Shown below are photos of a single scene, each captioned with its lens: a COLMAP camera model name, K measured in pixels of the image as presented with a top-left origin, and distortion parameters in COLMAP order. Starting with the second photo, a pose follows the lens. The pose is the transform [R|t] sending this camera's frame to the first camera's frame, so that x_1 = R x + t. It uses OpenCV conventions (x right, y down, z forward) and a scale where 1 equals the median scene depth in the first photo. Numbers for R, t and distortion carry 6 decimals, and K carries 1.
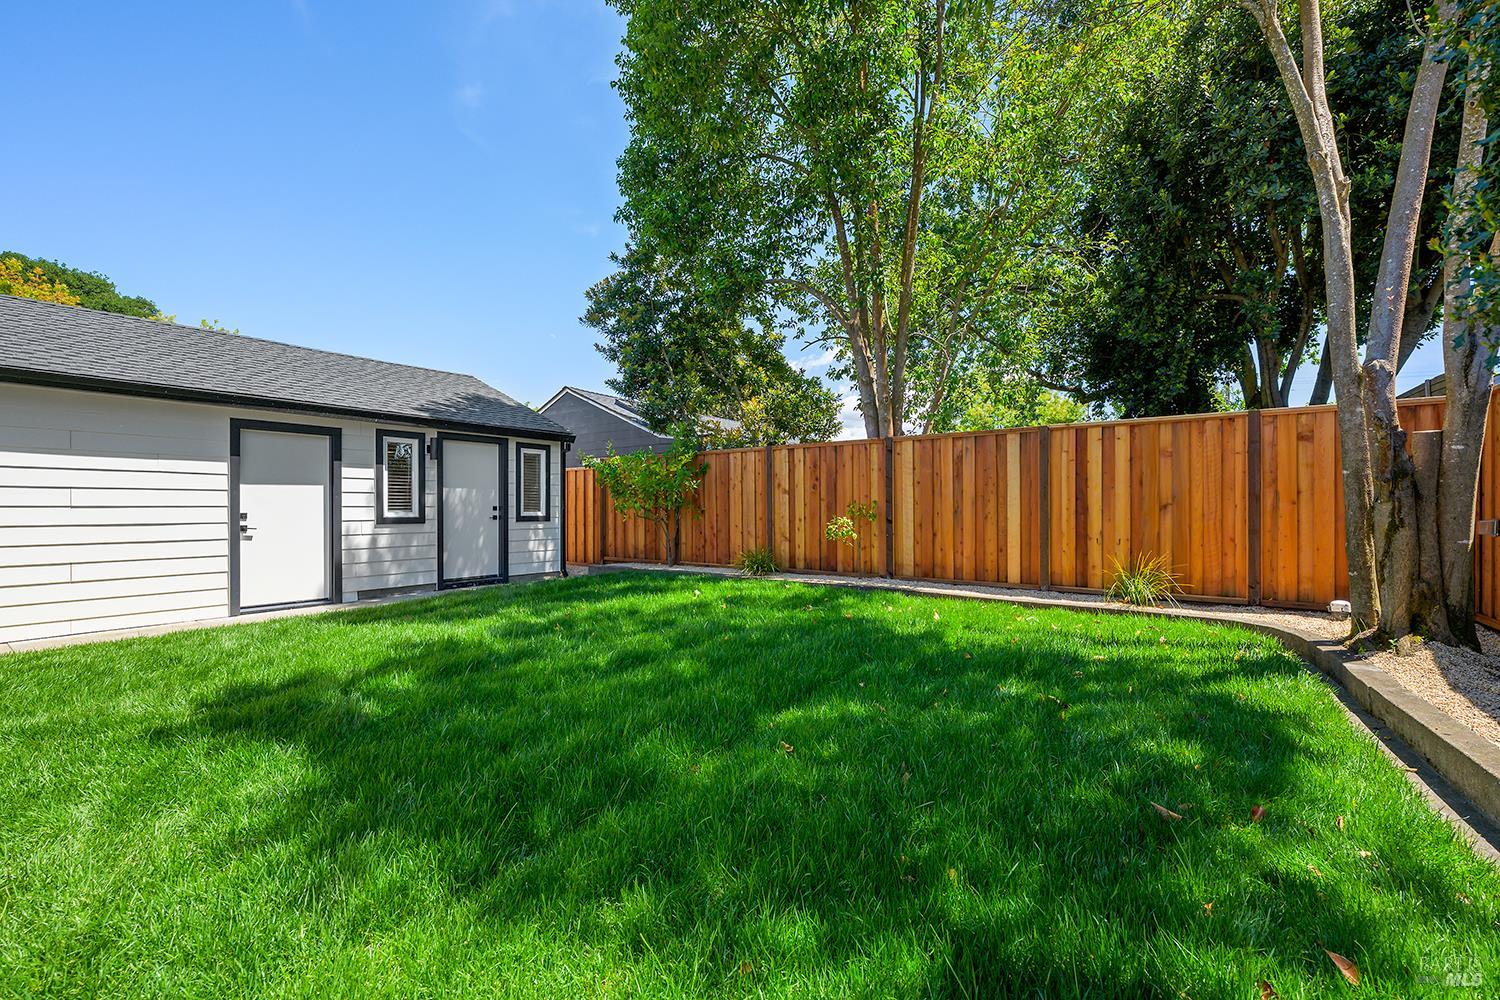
lens RADIAL K [[625.0, 0, 751.0], [0, 625.0, 506.6], [0, 0, 1]] dist [-0.000943, -0.000045]
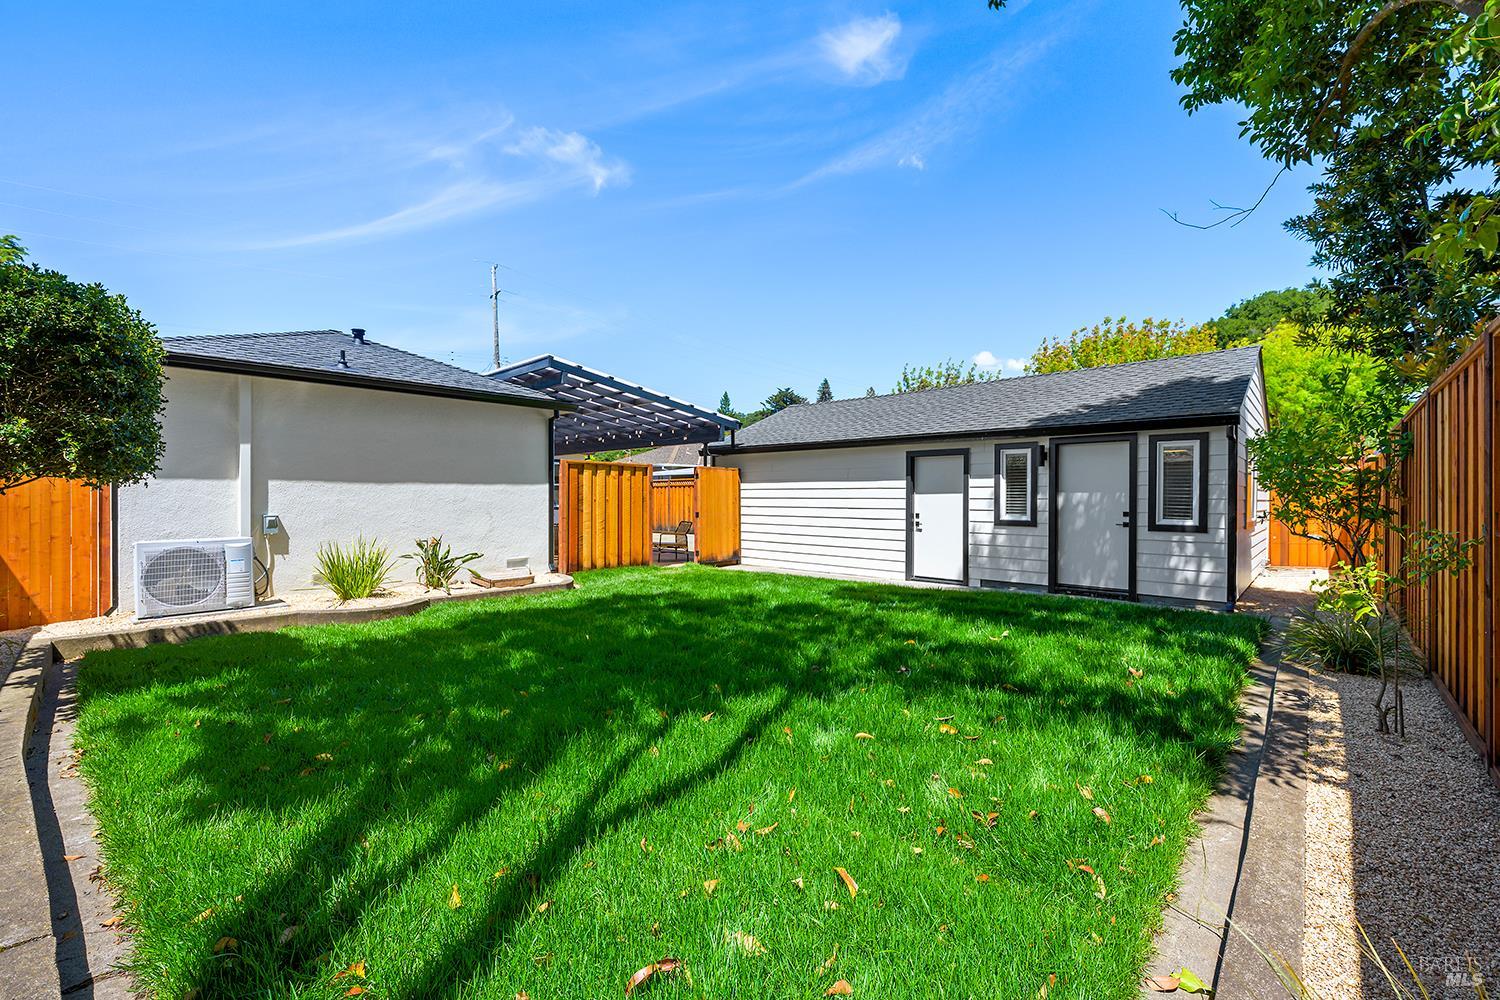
lens RADIAL K [[612.3, 0, 752.0], [0, 612.3, 500.4], [0, 0, 1]] dist [-0.000350, -0.000004]
pose [[-0.135634, -0.000885, -0.990759, 0.611361], [-0.005698, 0.999984, -0.000114, -0.016053], [0.990743, 0.005630, -0.135637, 0.705118]]
